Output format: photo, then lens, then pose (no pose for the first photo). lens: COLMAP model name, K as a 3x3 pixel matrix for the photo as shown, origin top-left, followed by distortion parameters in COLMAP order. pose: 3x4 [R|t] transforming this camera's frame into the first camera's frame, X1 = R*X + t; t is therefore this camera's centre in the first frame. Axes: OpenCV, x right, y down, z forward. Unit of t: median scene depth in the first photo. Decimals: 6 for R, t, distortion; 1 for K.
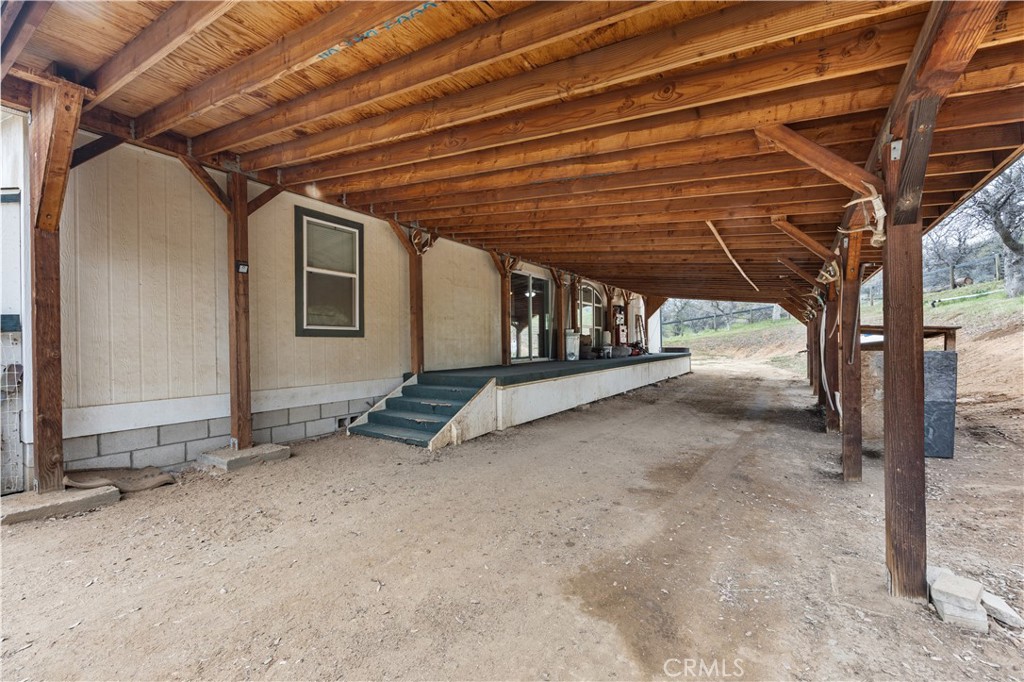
lens RADIAL K [[421.3, 0, 516.0], [0, 421.3, 343.6], [0, 0, 1]] dist [0.001497, 0.000133]
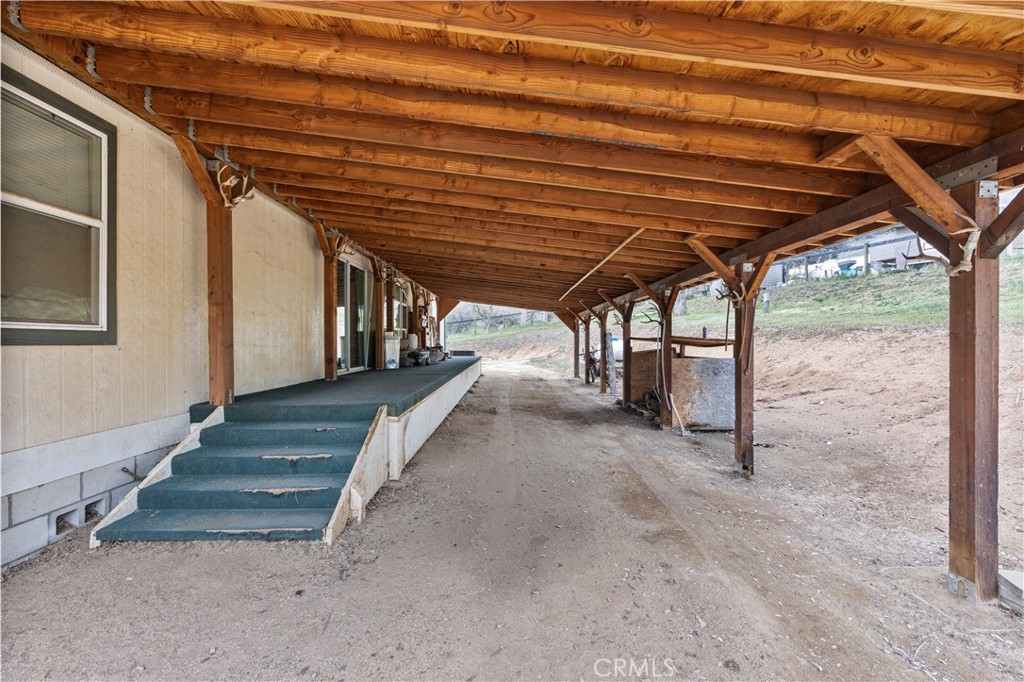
lens RADIAL K [[421.3, 0, 516.0], [0, 421.3, 343.6], [0, 0, 1]] dist [0.001497, 0.000133]
pose [[0.821296, 0.006702, 0.570463, -0.259236], [-0.007425, 0.999972, -0.001058, -0.020129], [-0.570454, -0.003366, 0.821323, 0.298520]]
